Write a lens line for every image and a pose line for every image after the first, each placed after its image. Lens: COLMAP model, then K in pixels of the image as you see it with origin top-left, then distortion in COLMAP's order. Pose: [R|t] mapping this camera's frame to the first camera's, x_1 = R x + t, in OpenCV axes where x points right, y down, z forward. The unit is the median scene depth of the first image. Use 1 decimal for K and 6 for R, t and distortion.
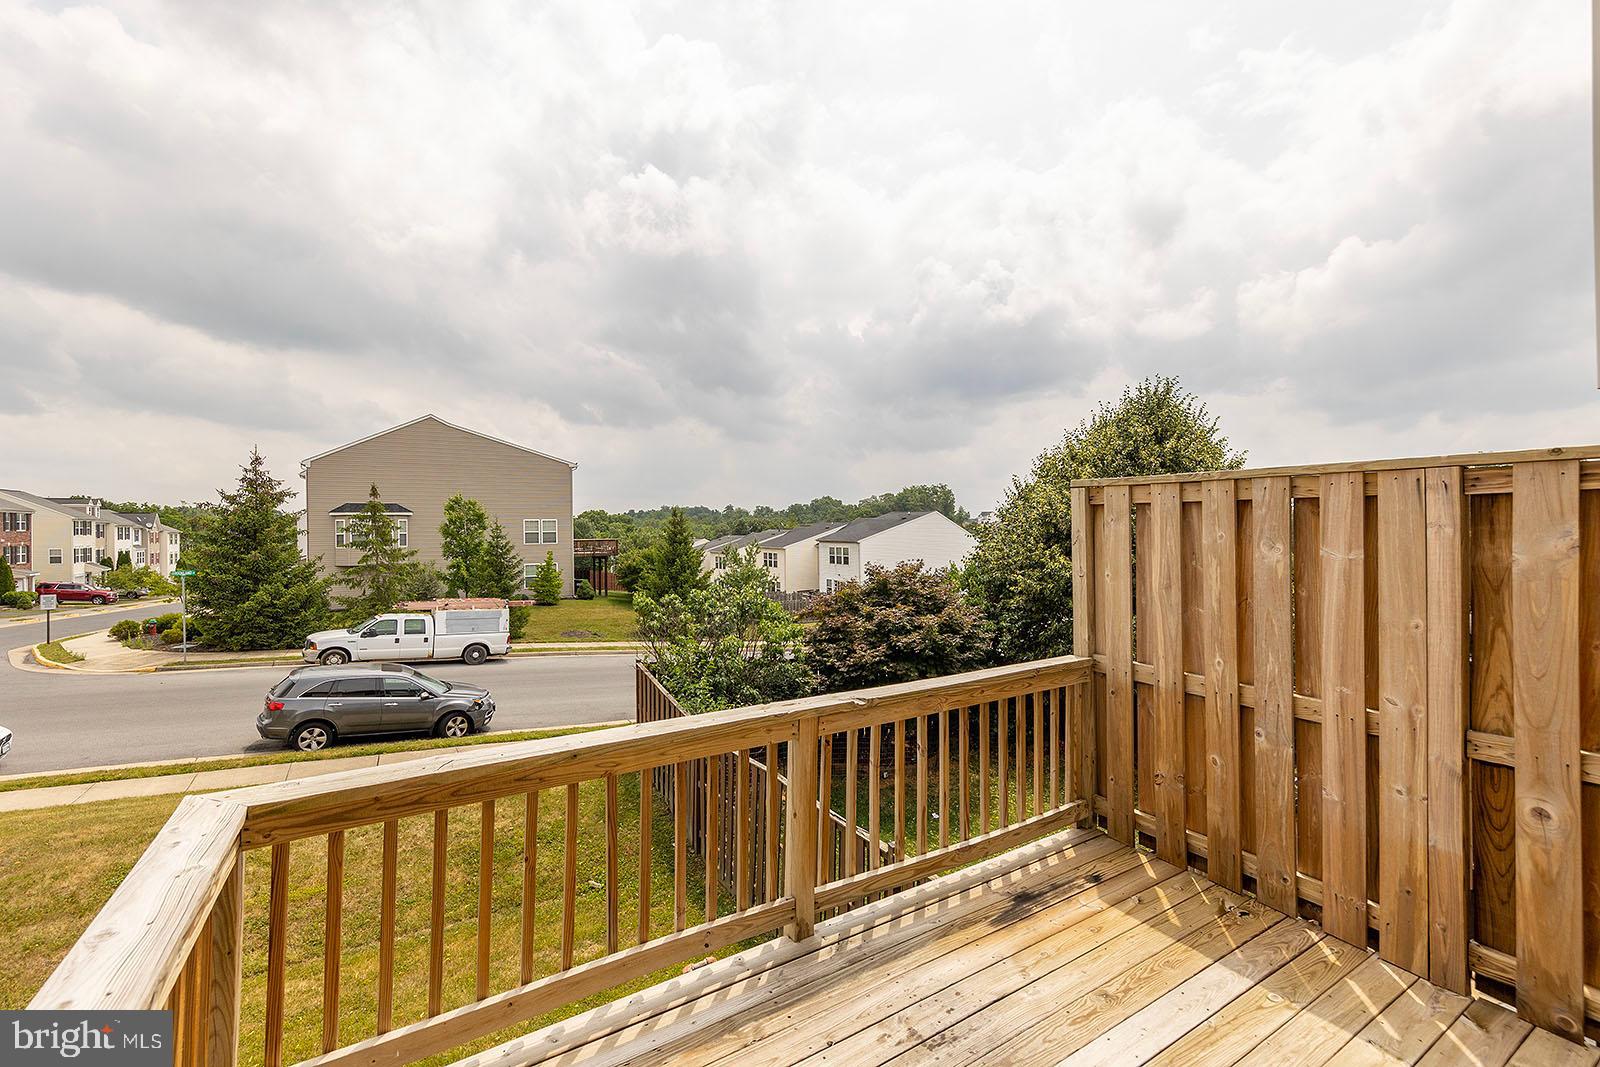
lens RADIAL K [[688.2, 0, 816.0], [0, 688.2, 528.7], [0, 0, 1]] dist [0.007694, 0.000002]
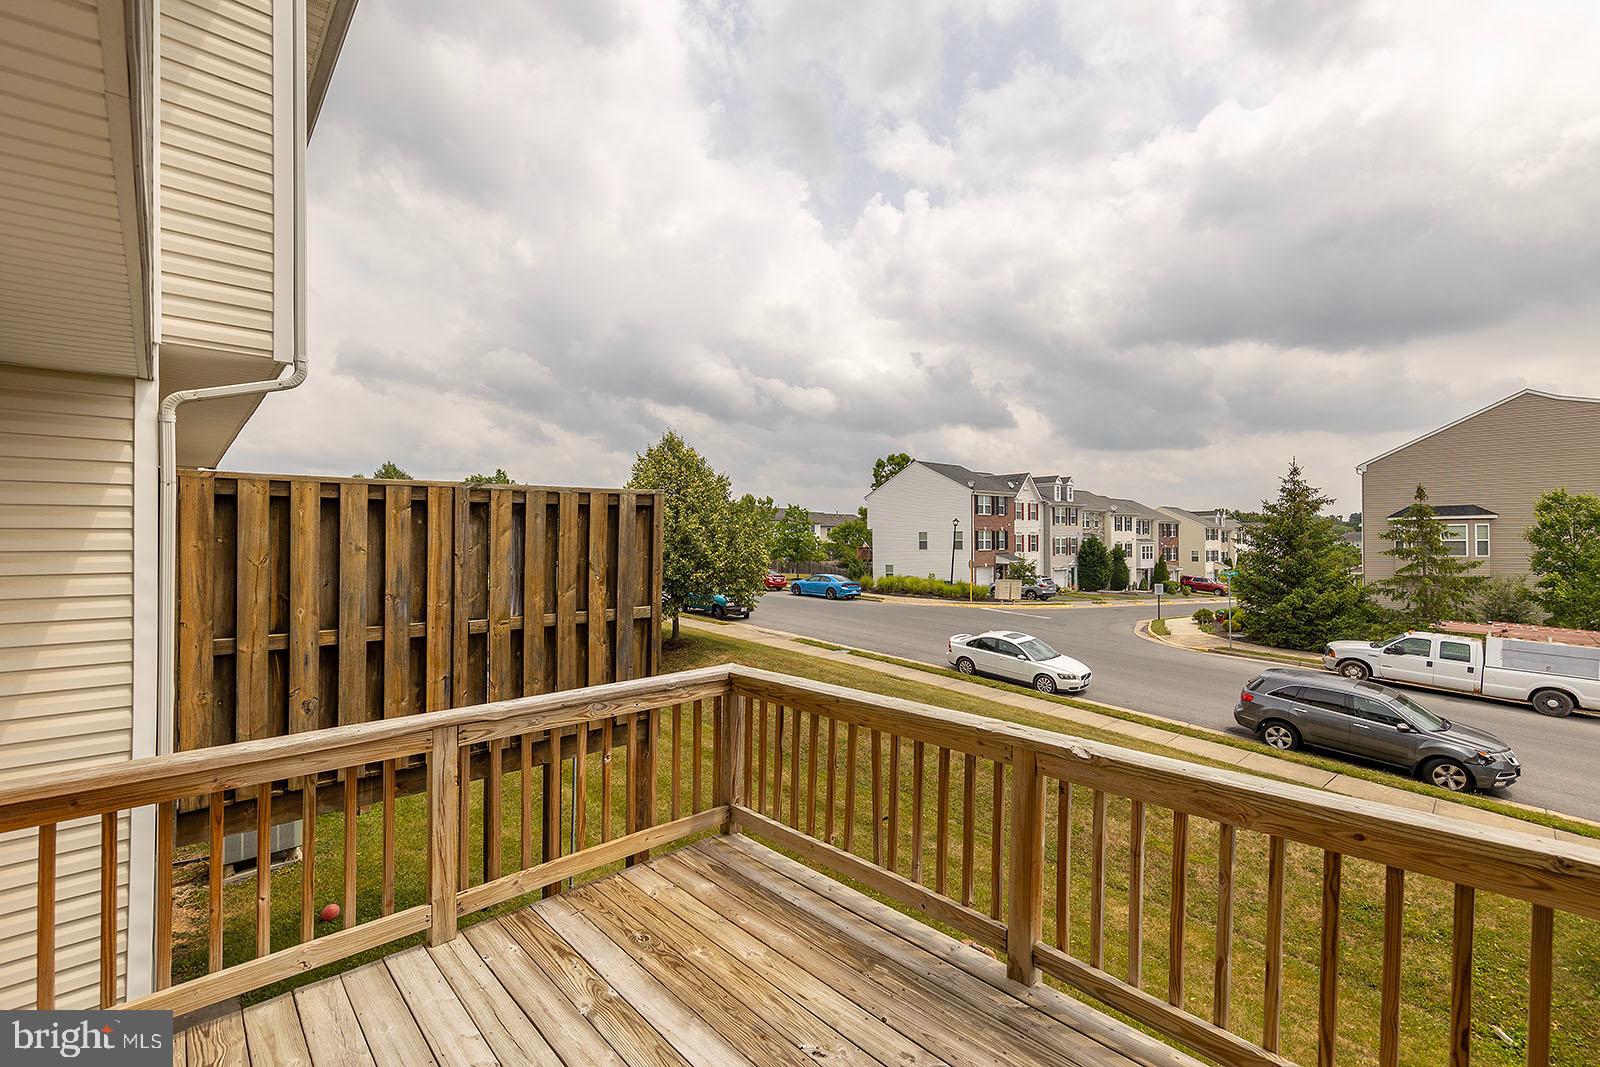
lens RADIAL K [[688.2, 0, 809.4], [0, 688.2, 530.2], [0, 0, 1]] dist [0.007694, 0.000002]
pose [[0.200072, -0.007571, -0.979752, 0.768060], [0.001449, 0.999971, -0.007431, -0.009608], [0.979780, 0.000067, 0.200077, 0.484975]]
